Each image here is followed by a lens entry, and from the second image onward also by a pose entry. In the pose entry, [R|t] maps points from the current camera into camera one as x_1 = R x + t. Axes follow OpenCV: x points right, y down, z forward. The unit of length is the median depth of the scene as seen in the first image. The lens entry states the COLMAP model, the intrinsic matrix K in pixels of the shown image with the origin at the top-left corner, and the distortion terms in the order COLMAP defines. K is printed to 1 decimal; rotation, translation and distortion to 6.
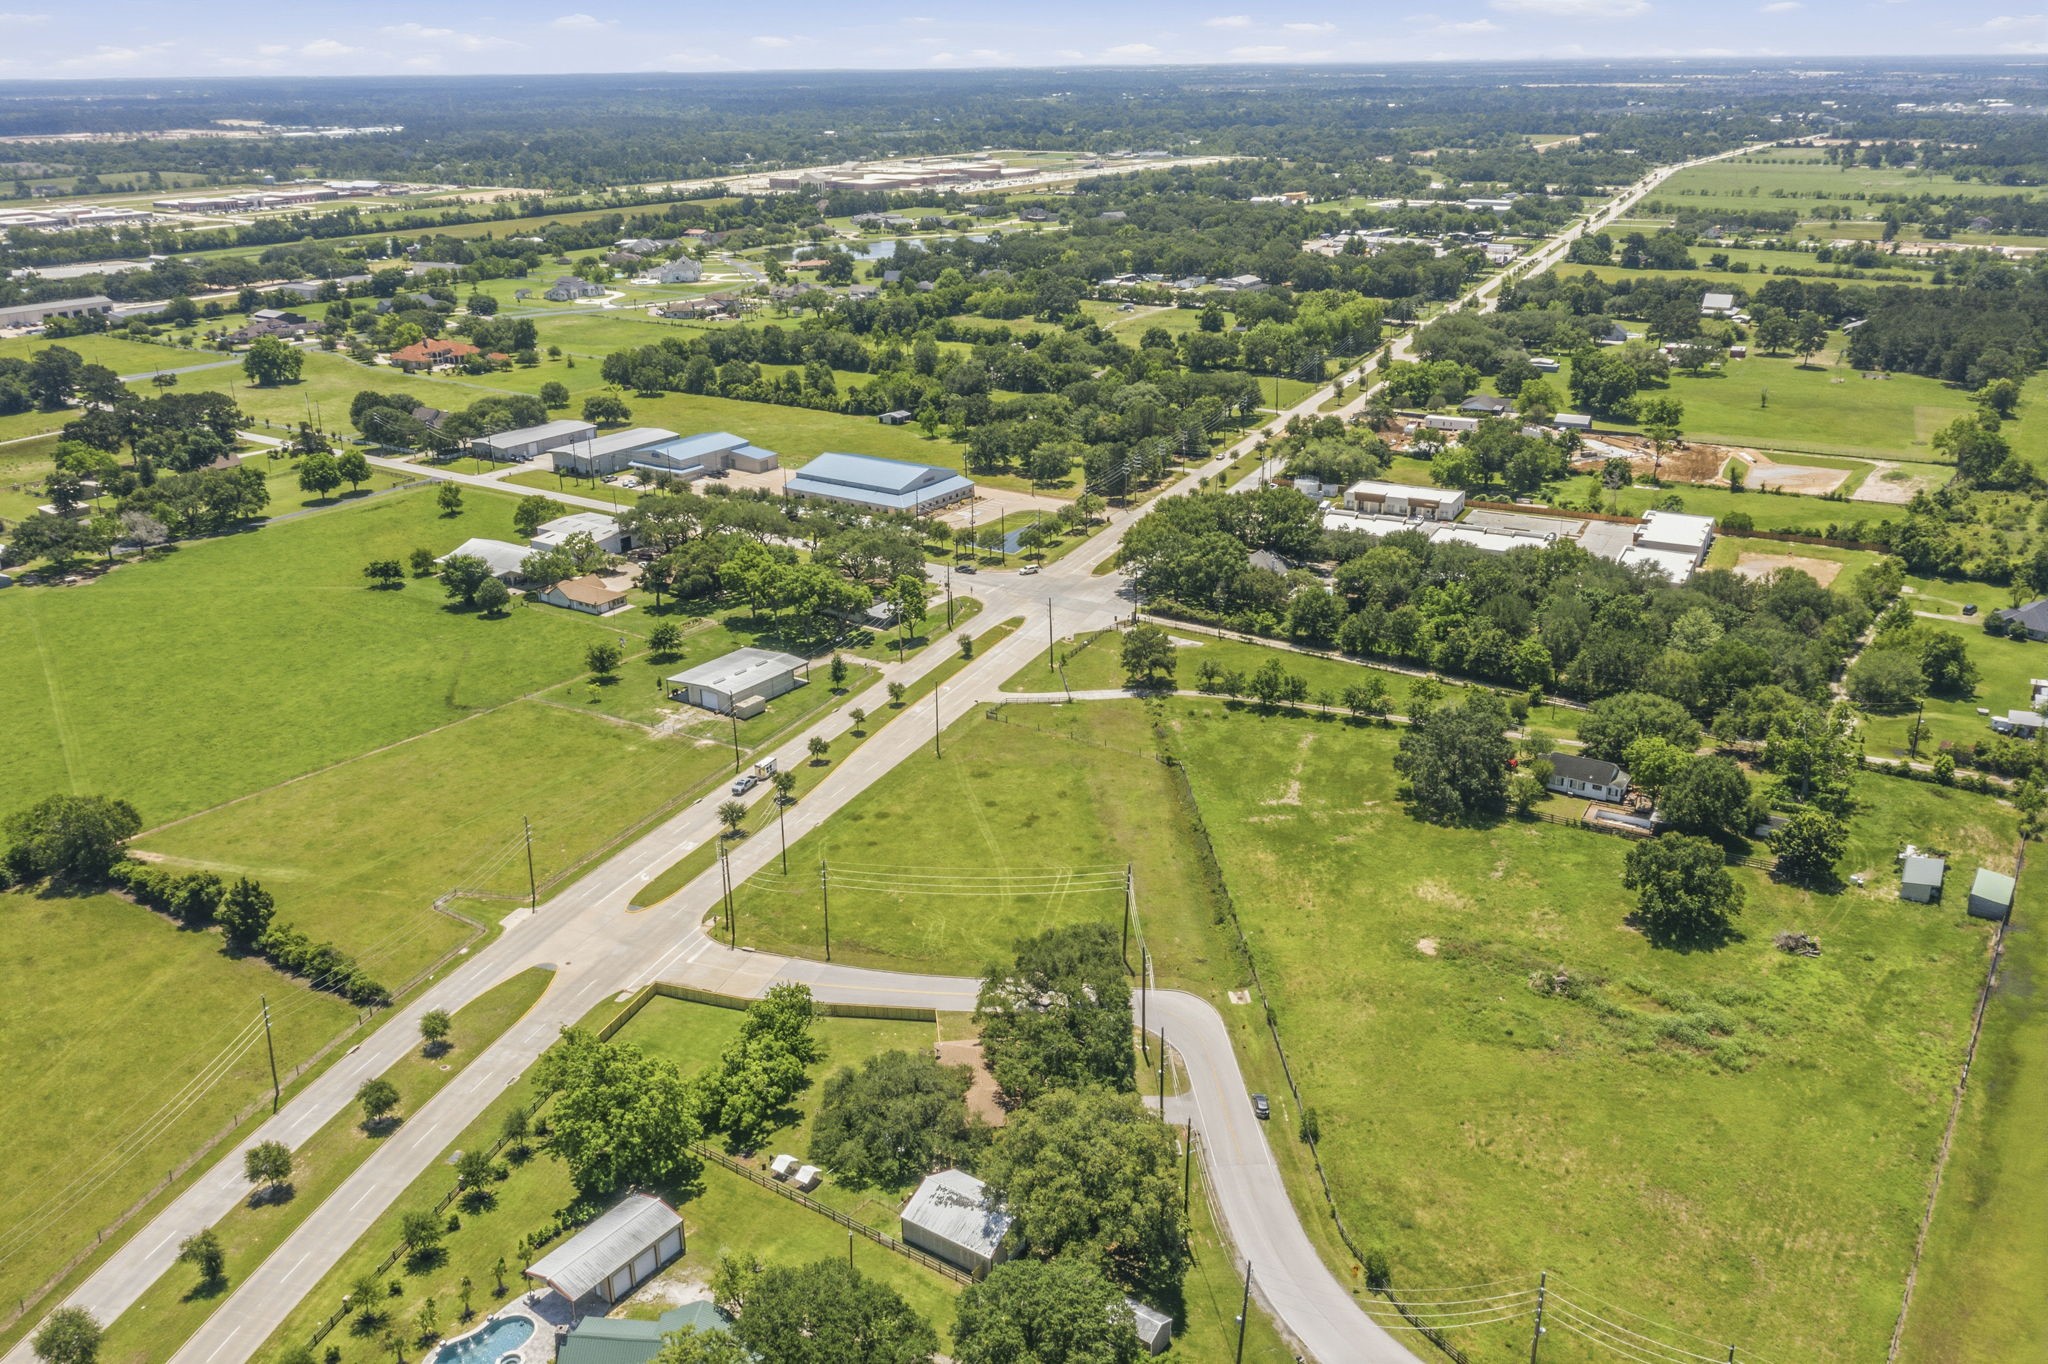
lens RADIAL K [[1627.5, 0, 1024.2], [0, 1627.5, 683.6], [0, 0, 1]] dist [-0.000529, 0.010302]
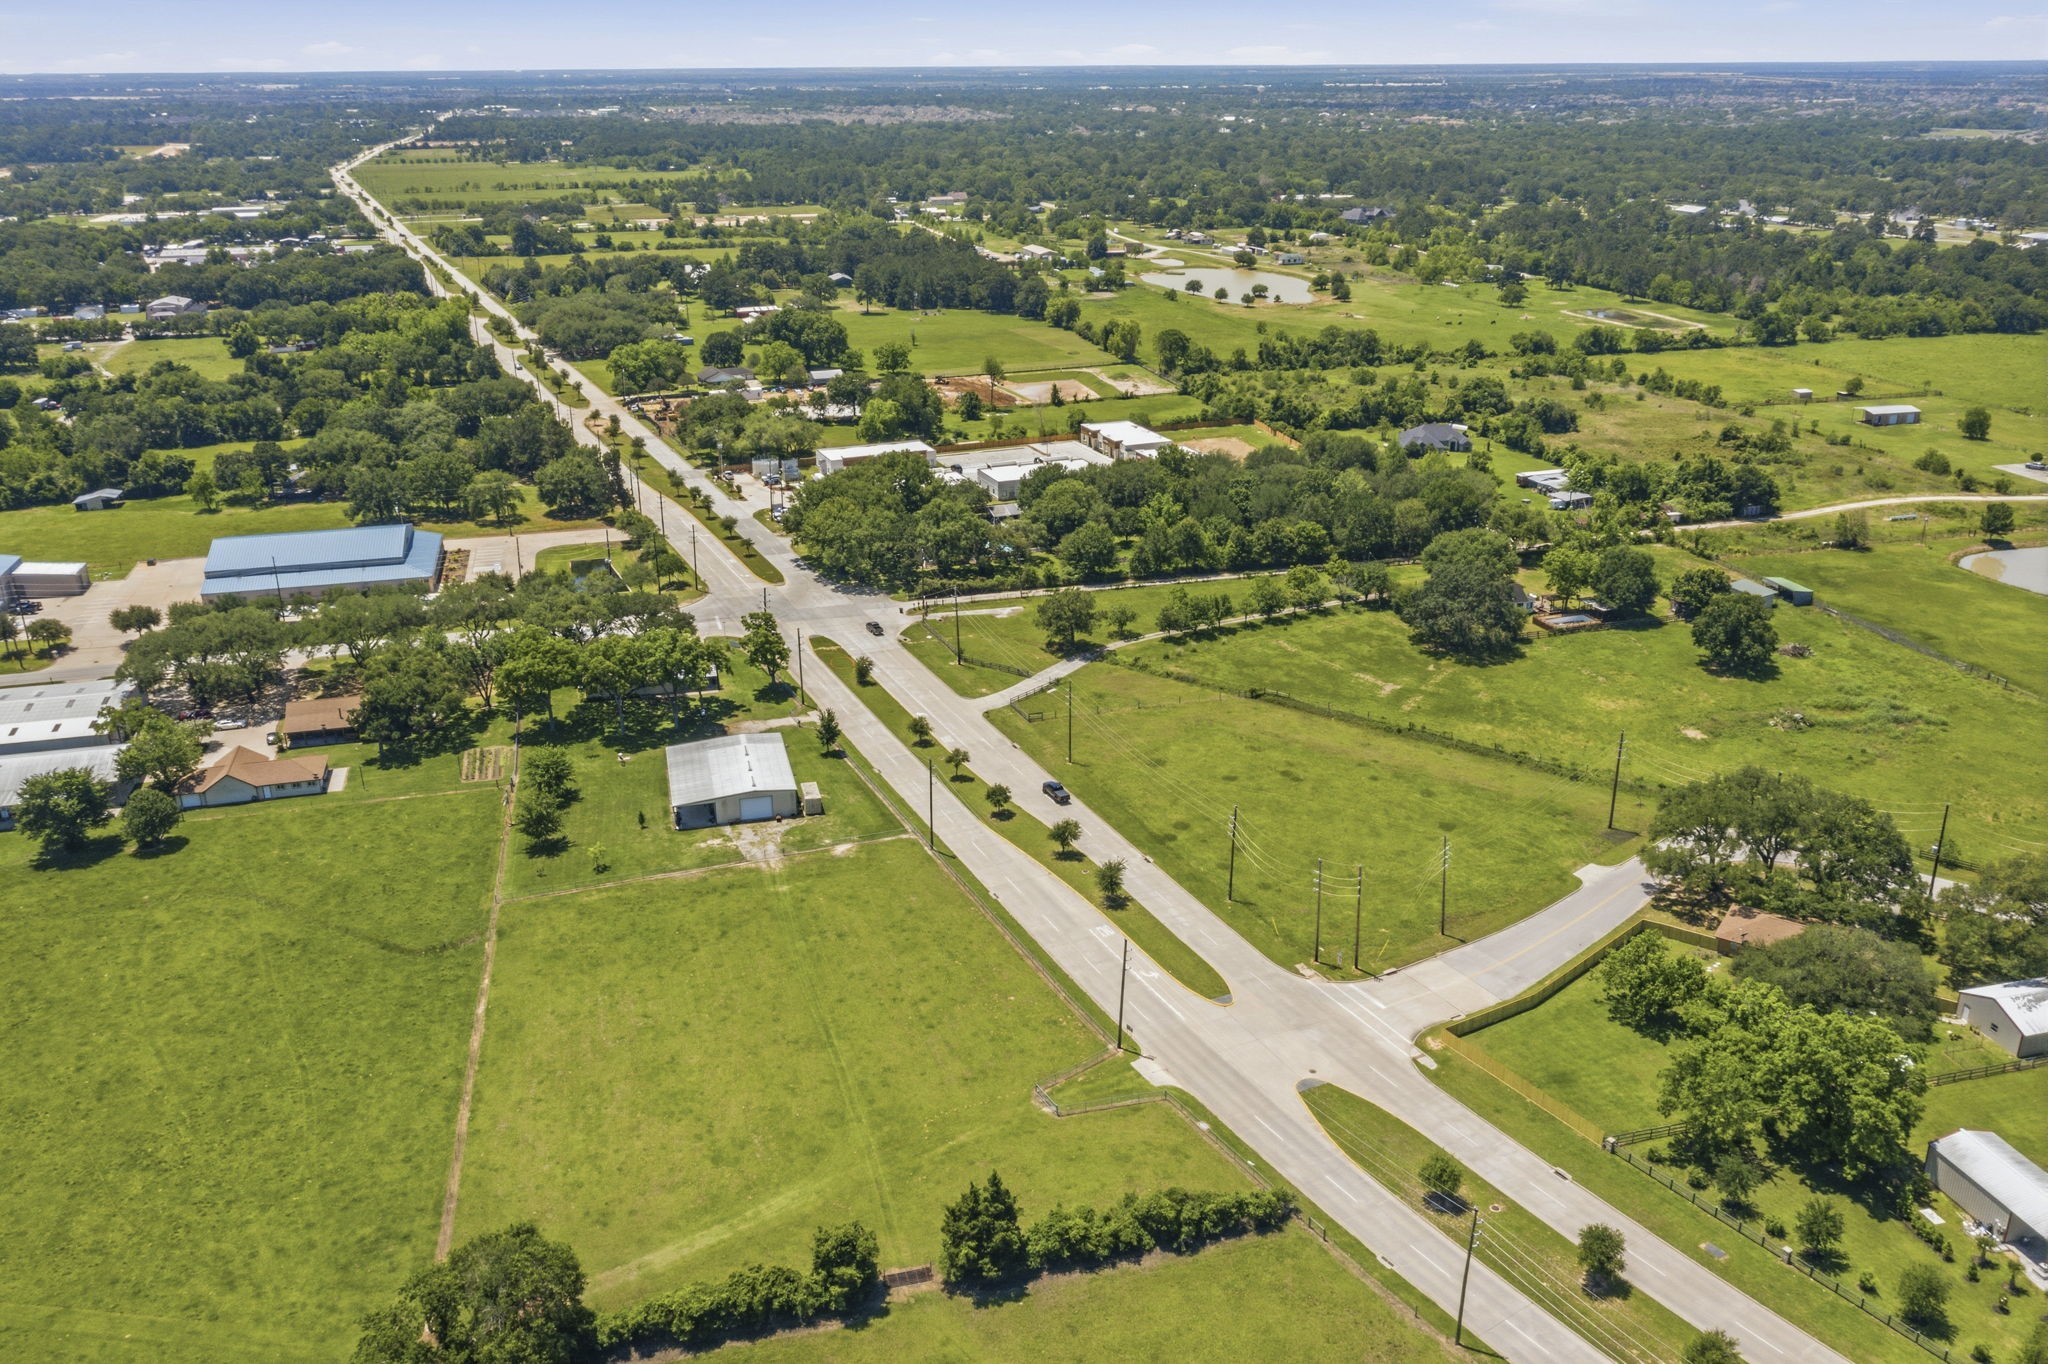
lens RADIAL K [[1627.5, 0, 1025.4], [0, 1627.5, 677.8], [0, 0, 1]] dist [-0.000529, 0.010302]
pose [[0.649676, -0.264168, 0.712837, -0.534467], [0.272765, 0.956248, 0.105777, -0.078786], [-0.709592, 0.125716, 0.693307, 0.324174]]
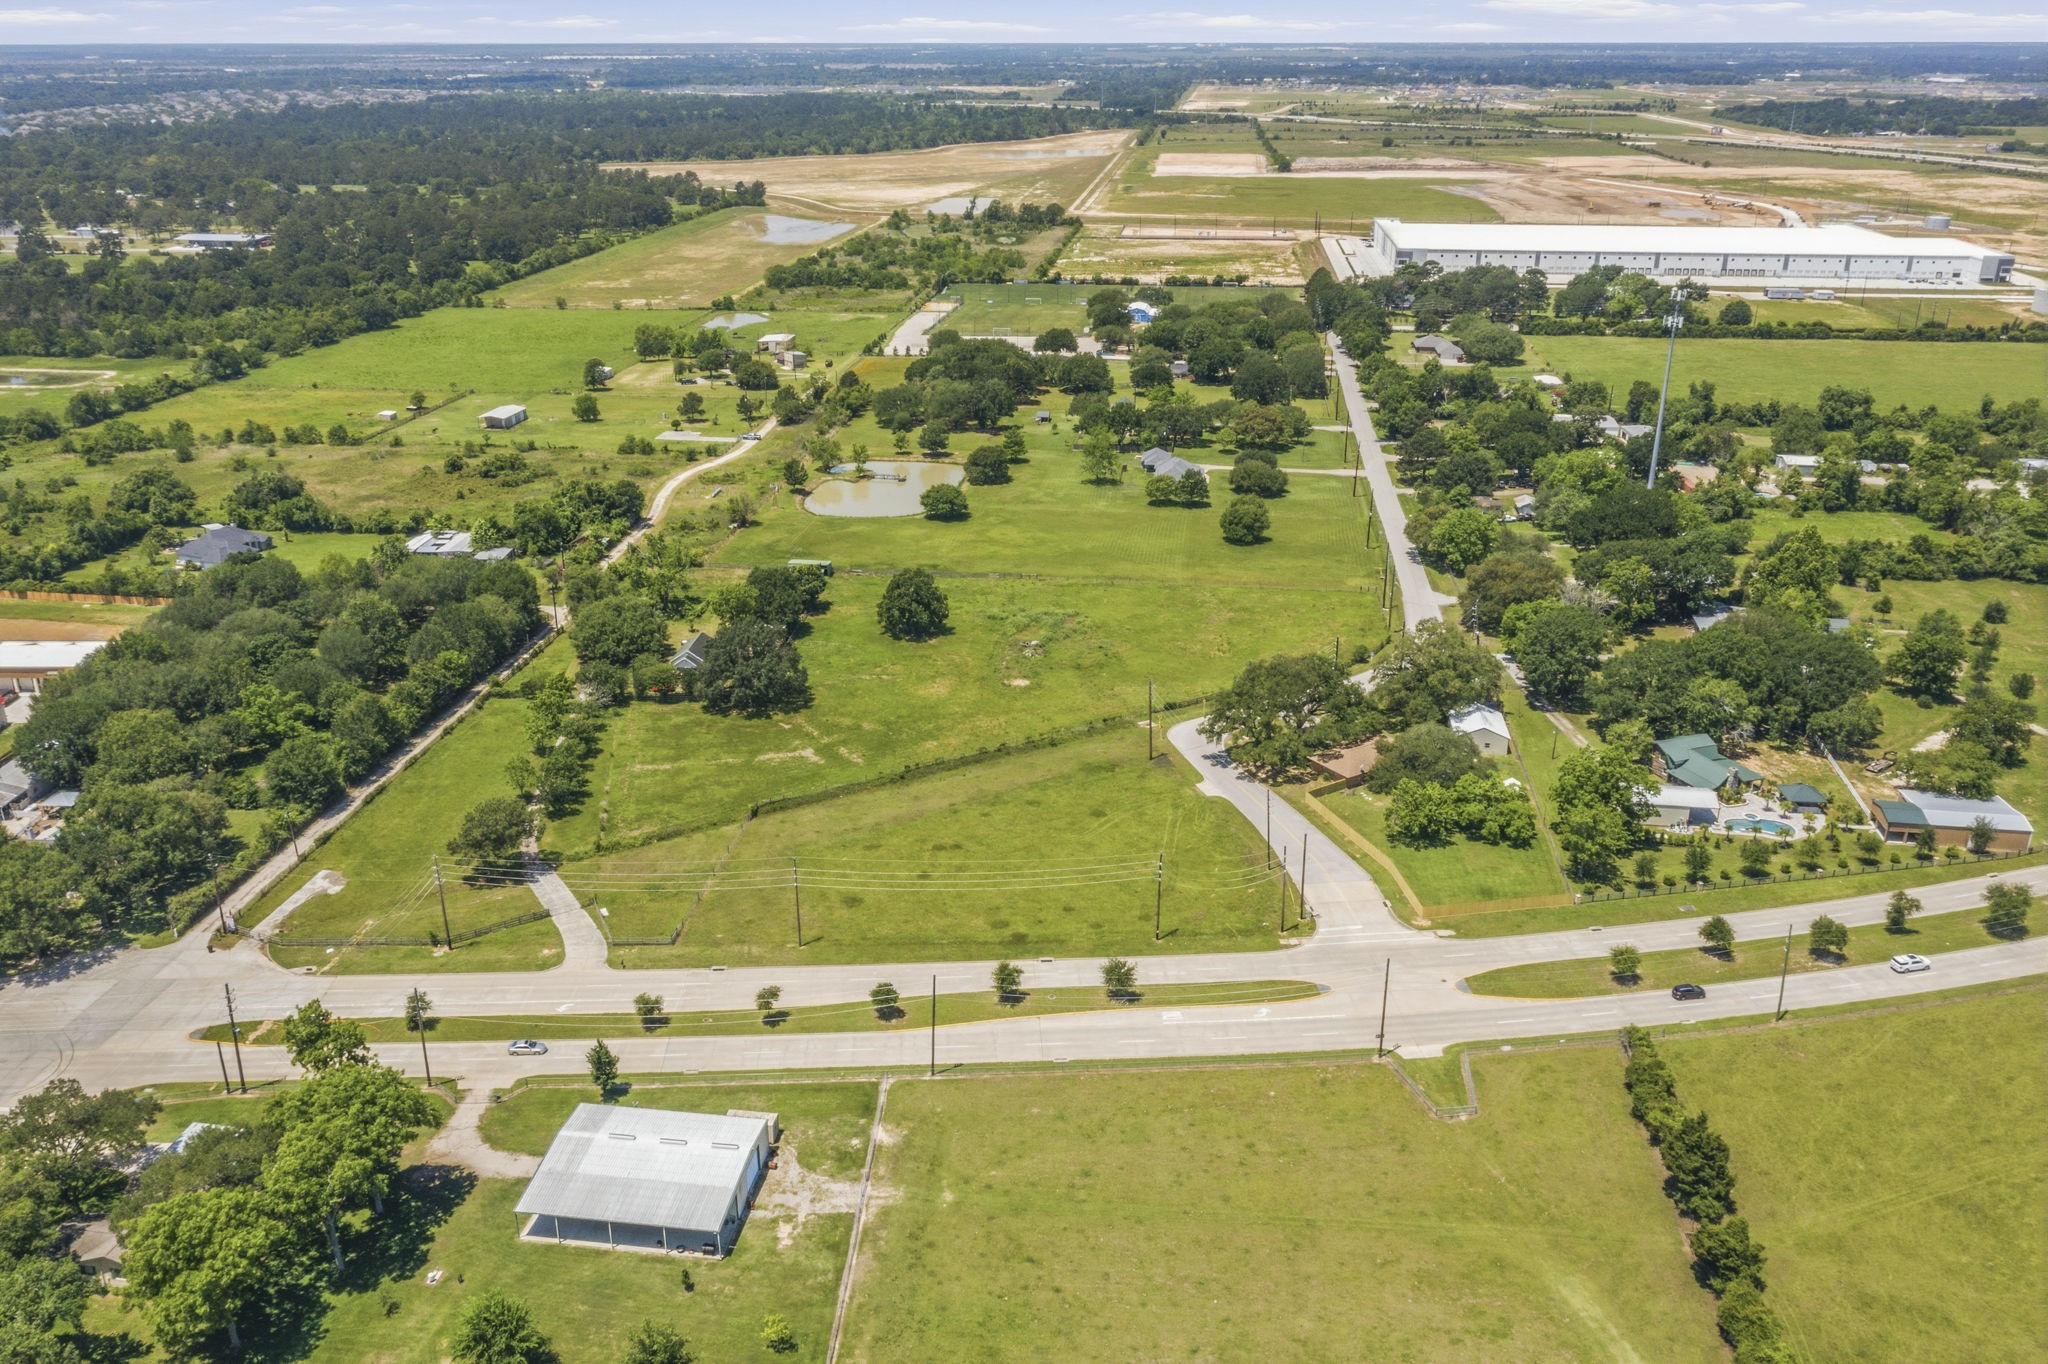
lens RADIAL K [[1627.5, 0, 1021.5], [0, 1627.5, 683.5], [0, 0, 1]] dist [-0.000529, 0.010302]
pose [[-0.458761, -0.318951, 0.829342, -0.549970], [0.325307, 0.808267, 0.490794, -0.315796], [-0.826870, 0.494948, -0.267044, 0.836691]]
